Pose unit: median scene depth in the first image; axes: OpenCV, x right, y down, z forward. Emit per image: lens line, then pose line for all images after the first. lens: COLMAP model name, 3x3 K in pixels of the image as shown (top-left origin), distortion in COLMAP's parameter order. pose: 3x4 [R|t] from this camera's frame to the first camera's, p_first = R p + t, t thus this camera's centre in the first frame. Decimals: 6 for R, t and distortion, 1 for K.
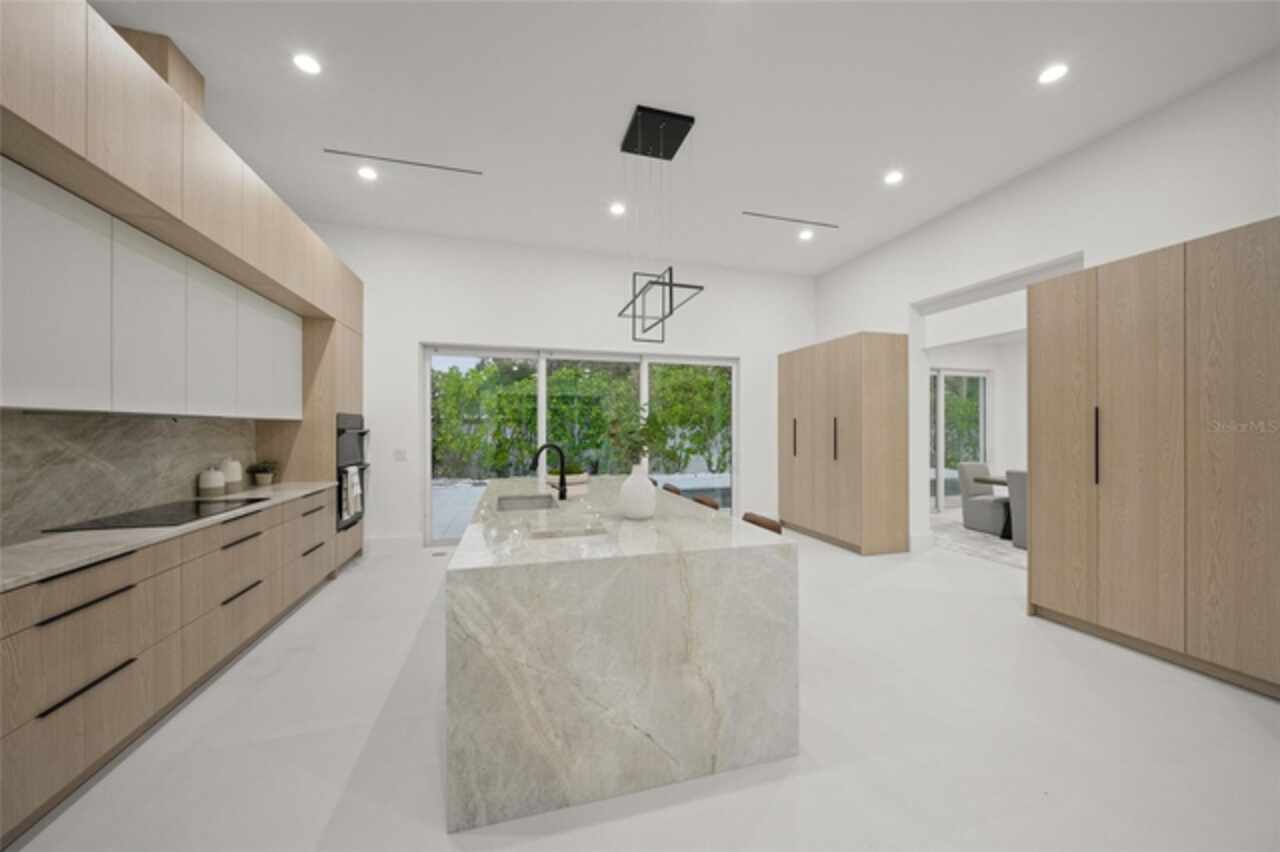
lens RADIAL K [[444.8, 0, 653.1], [0, 444.8, 425.2], [0, 0, 1]] dist [-0.001148, -0.000124]
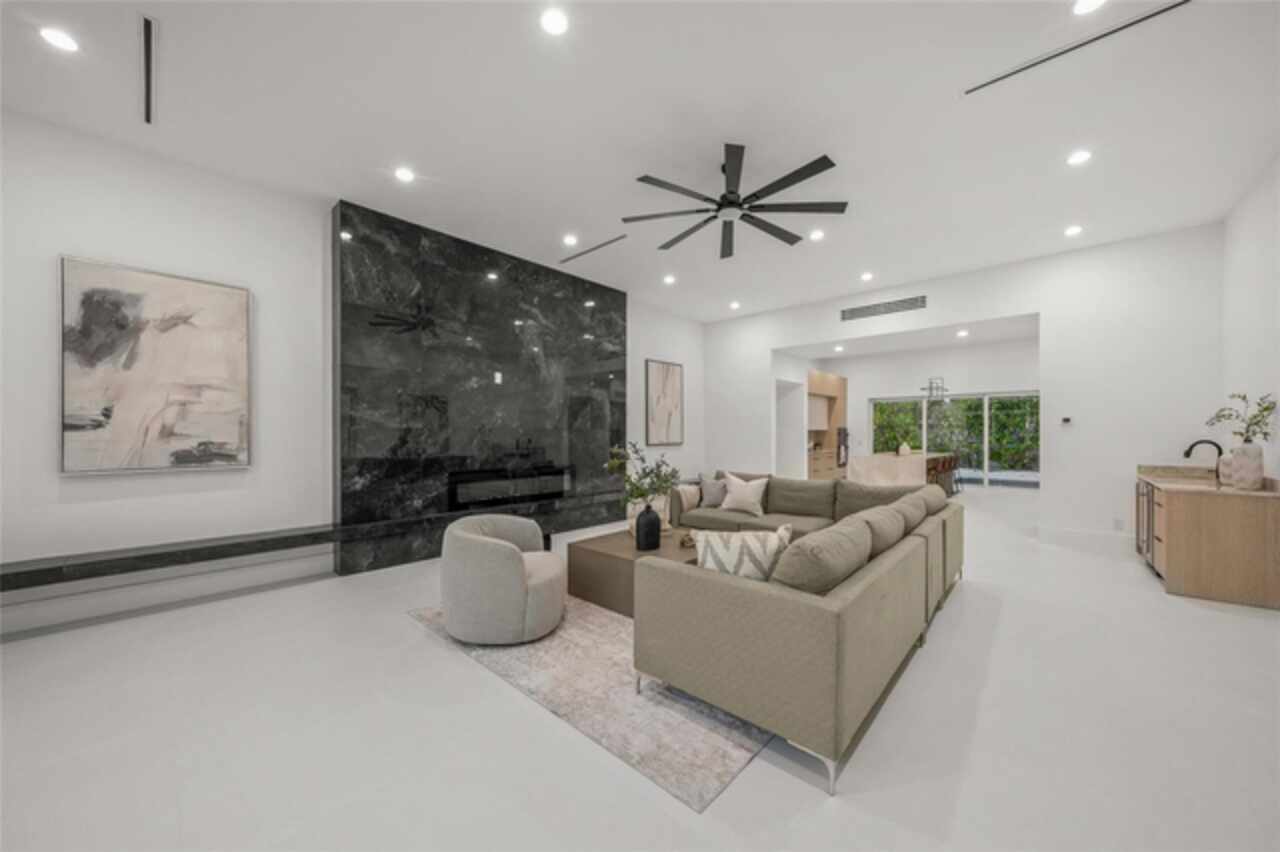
lens RADIAL K [[444.8, 0, 642.4], [0, 444.8, 430.7], [0, 0, 1]] dist [-0.001148, -0.000124]
pose [[0.500595, 0.004782, -0.865668, 1.292975], [0.005079, 0.999951, 0.008461, -0.041585], [0.865667, -0.008632, 0.500547, -1.733143]]
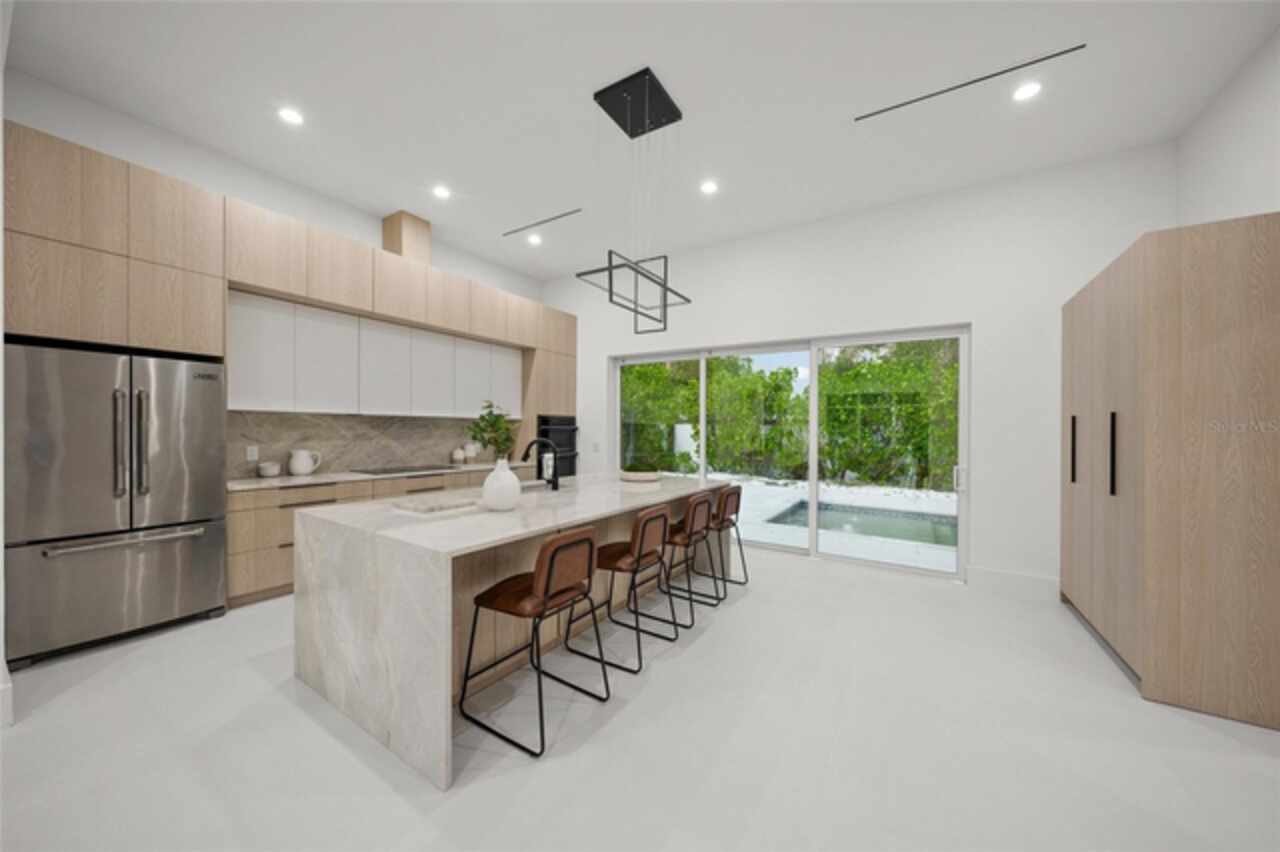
lens RADIAL K [[444.8, 0, 648.3], [0, 444.8, 433.9], [0, 0, 1]] dist [-0.001148, -0.000124]
pose [[0.661493, 0.017846, -0.749739, 0.610321], [-0.007193, 0.999822, 0.017452, 0.007286], [0.749917, -0.006152, 0.661504, 0.338296]]
